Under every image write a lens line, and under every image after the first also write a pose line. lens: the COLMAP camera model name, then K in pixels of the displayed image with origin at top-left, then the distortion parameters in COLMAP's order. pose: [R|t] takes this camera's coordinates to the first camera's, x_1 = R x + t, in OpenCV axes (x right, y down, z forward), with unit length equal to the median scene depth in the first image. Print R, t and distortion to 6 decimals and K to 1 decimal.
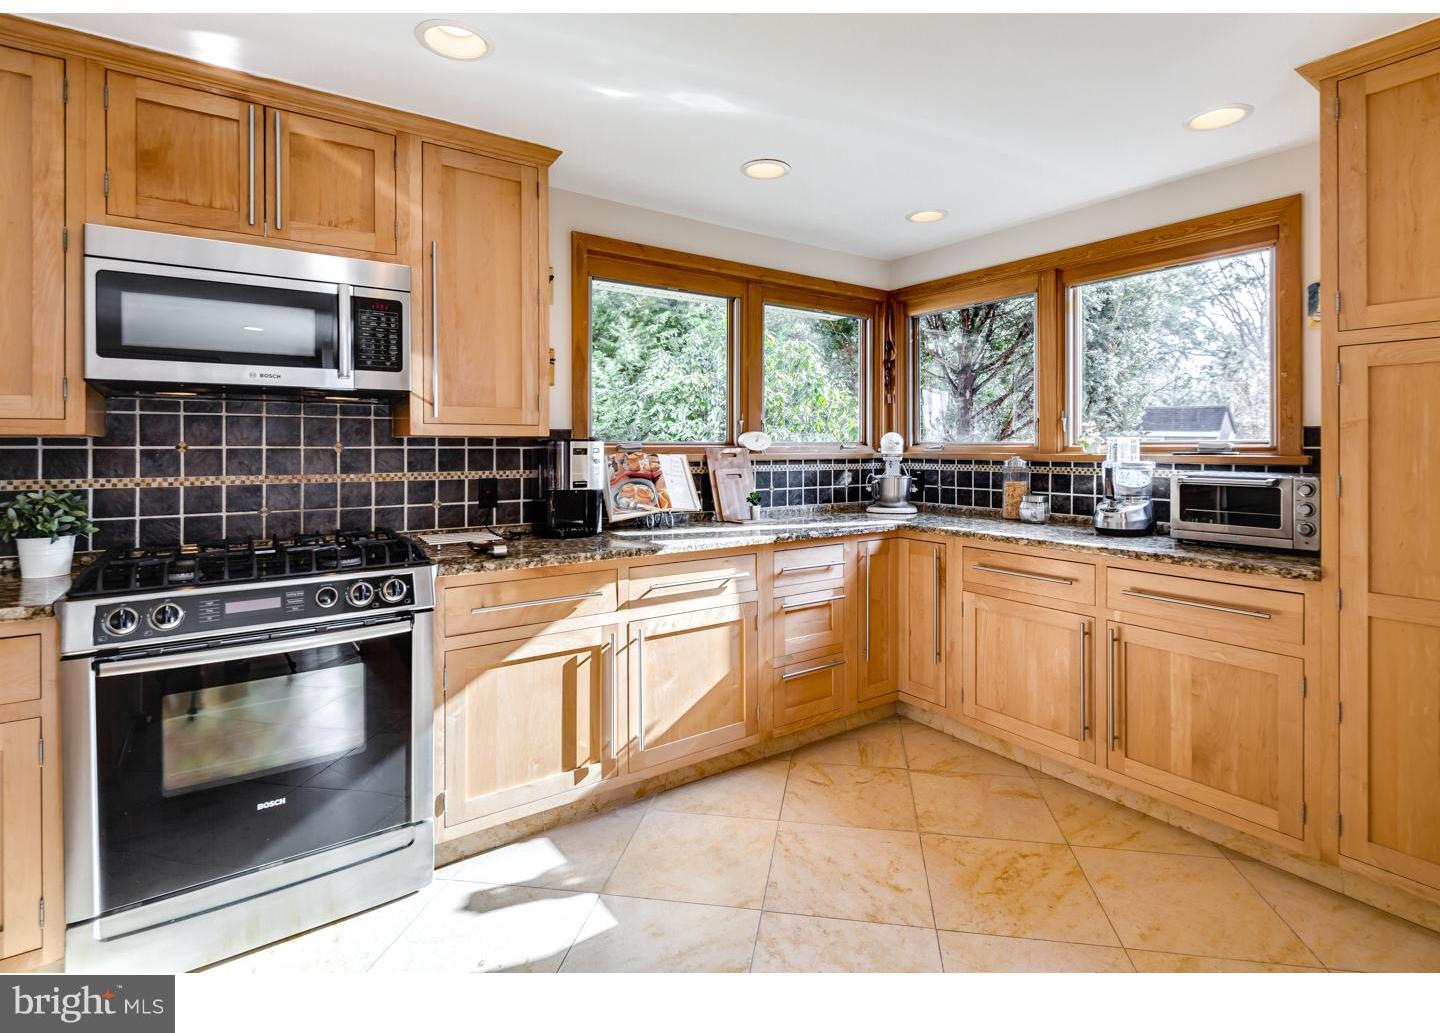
lens RADIAL K [[692.8, 0, 736.5], [0, 692.8, 427.8], [0, 0, 1]] dist [-0.005779, 0.000217]
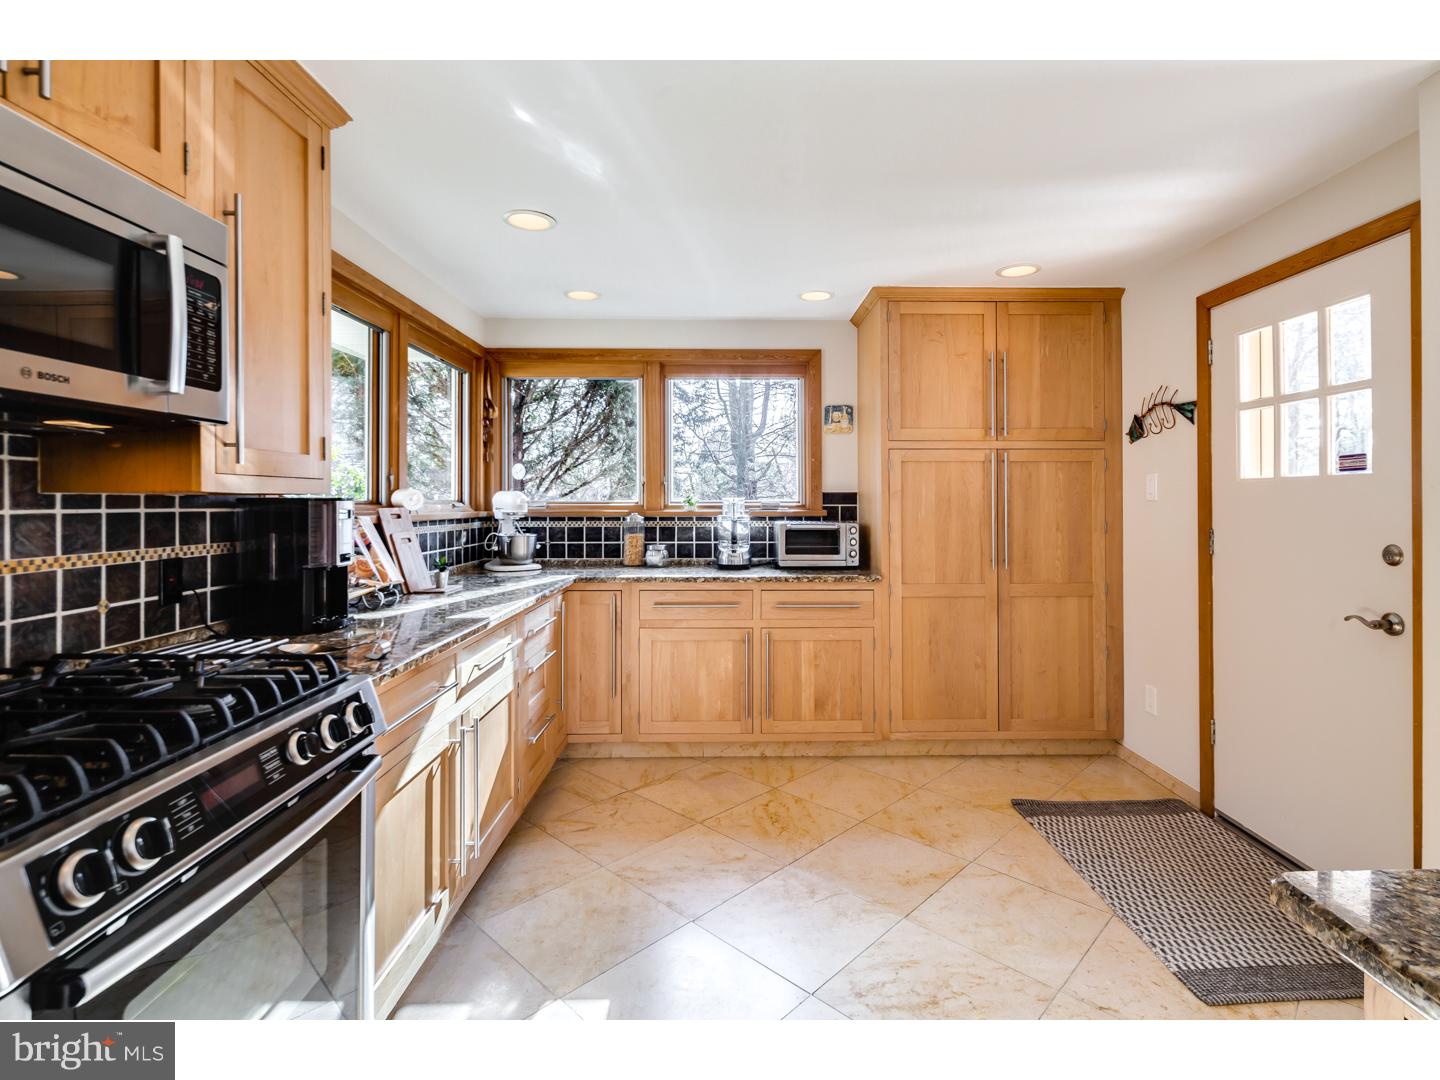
lens RADIAL K [[696.1, 0, 741.7], [0, 696.1, 479.0], [0, 0, 1]] dist [0.004407, -0.007639]
pose [[0.570329, 0.026532, 0.820988, -0.683618], [-0.020770, 0.999624, -0.017877, 0.000037], [-0.821154, -0.006856, 0.570666, 0.231716]]
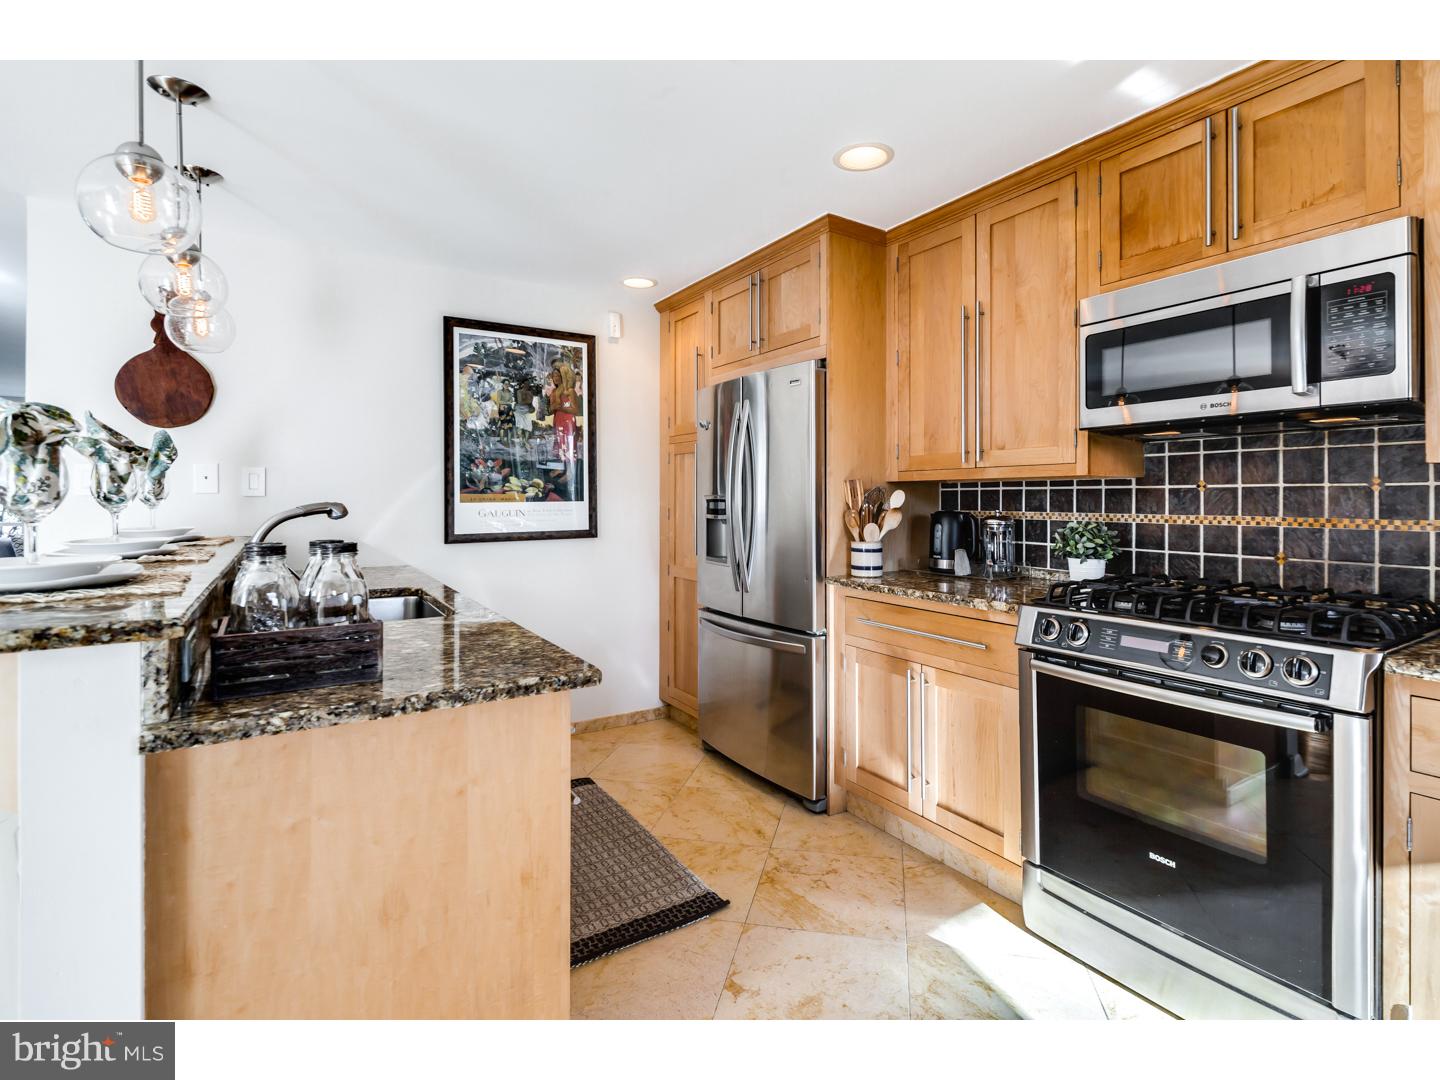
lens RADIAL K [[696.1, 0, 741.7], [0, 696.1, 479.0], [0, 0, 1]] dist [0.004407, -0.007639]
pose [[-0.043650, -0.025729, -0.998716, 0.223586], [0.025451, 0.999315, -0.026857, 0.026129], [0.998723, -0.026590, -0.042965, 0.345830]]
